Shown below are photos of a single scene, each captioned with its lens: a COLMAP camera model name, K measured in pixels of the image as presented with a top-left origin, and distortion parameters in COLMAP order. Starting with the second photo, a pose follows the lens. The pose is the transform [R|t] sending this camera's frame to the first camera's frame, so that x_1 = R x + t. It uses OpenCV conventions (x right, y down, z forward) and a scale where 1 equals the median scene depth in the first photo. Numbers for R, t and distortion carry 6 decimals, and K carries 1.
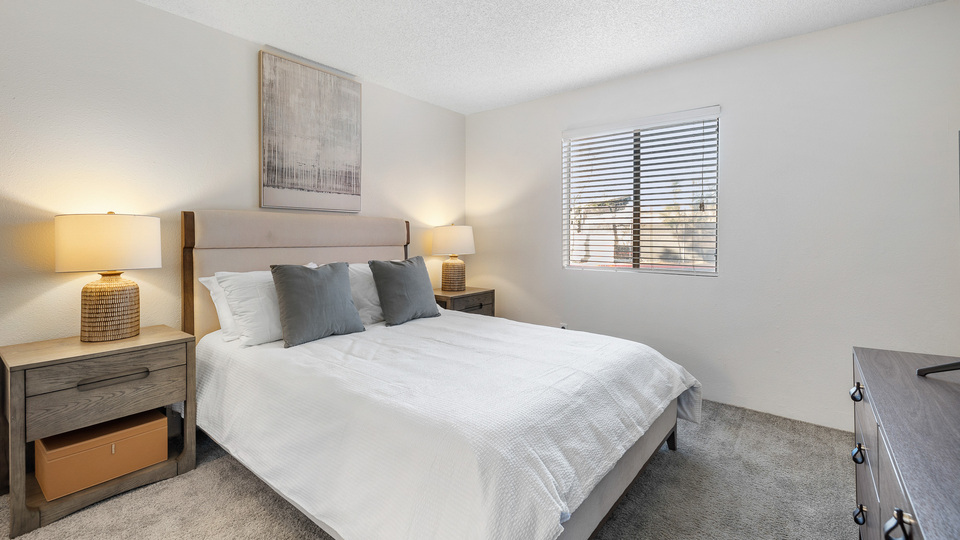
lens RADIAL K [[412.8, 0, 478.6], [0, 412.8, 220.0], [0, 0, 1]] dist [0.001181, 0.000257]
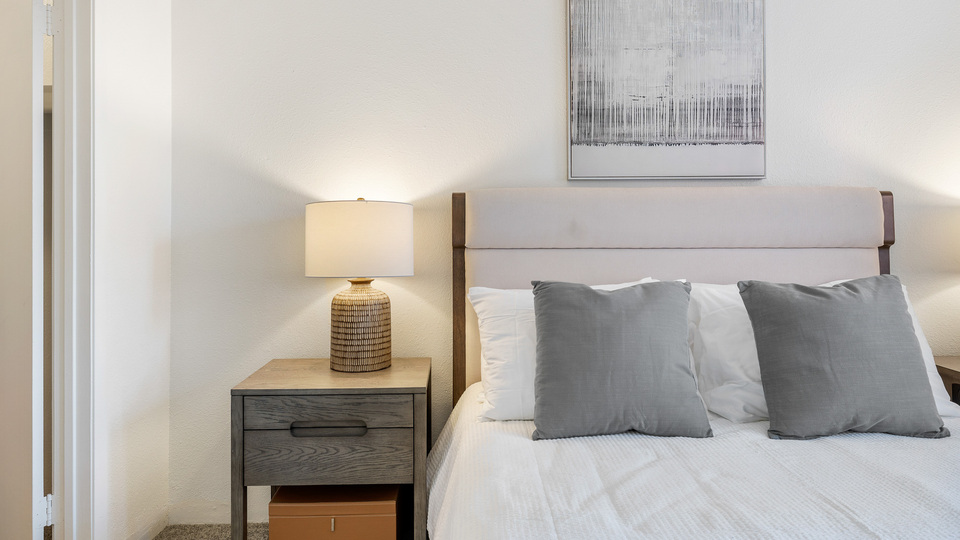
lens RADIAL K [[628.1, 0, 479.7], [0, 628.1, 216.1], [0, 0, 1]] dist [-0.004669, -0.001846]
pose [[0.630600, -0.023204, -0.775761, 0.093872], [0.038832, 0.999244, 0.001676, 0.014536], [0.775136, -0.031181, 0.631025, 0.343331]]
